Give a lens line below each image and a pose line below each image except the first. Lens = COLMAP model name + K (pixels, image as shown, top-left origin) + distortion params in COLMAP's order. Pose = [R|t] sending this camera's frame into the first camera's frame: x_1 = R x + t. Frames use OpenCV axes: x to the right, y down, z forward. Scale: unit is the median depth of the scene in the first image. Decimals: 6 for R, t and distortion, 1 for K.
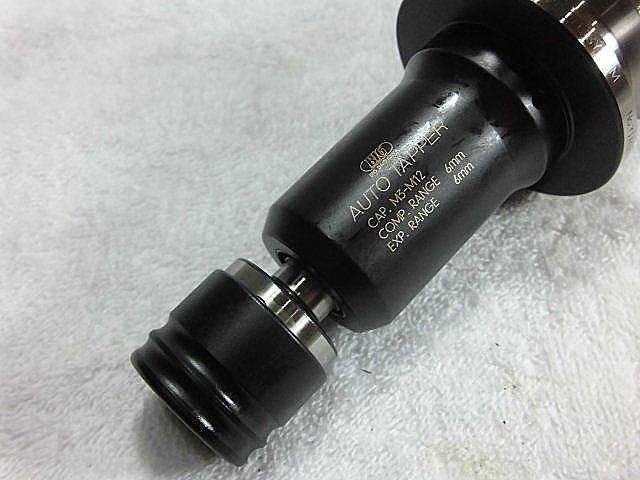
lens RADIAL K [[681.6, 0, 315.1], [0, 681.6, 246.0], [0, 0, 1]] dist [-0.020386, 0.000000]
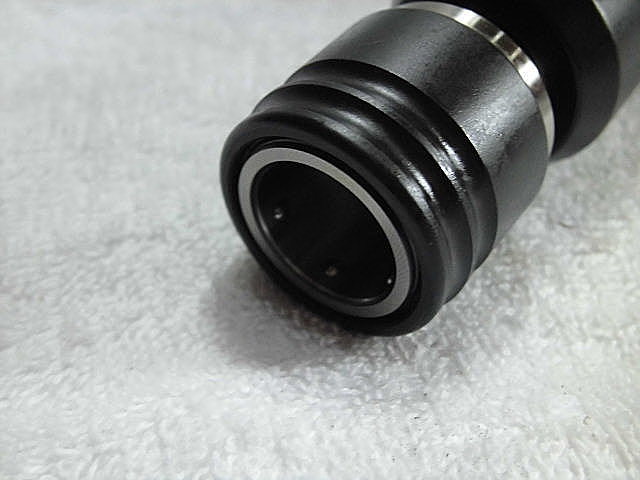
lens RADIAL K [[881.8, 0, 322.3], [0, 881.8, 242.4], [0, 0, 1]] dist [-0.002149, 0.000000]
pose [[0.976754, 0.010599, 0.214099, -0.315997], [0.051721, 0.957615, -0.283368, 0.410782], [-0.208028, 0.287855, 0.934807, 0.271069]]
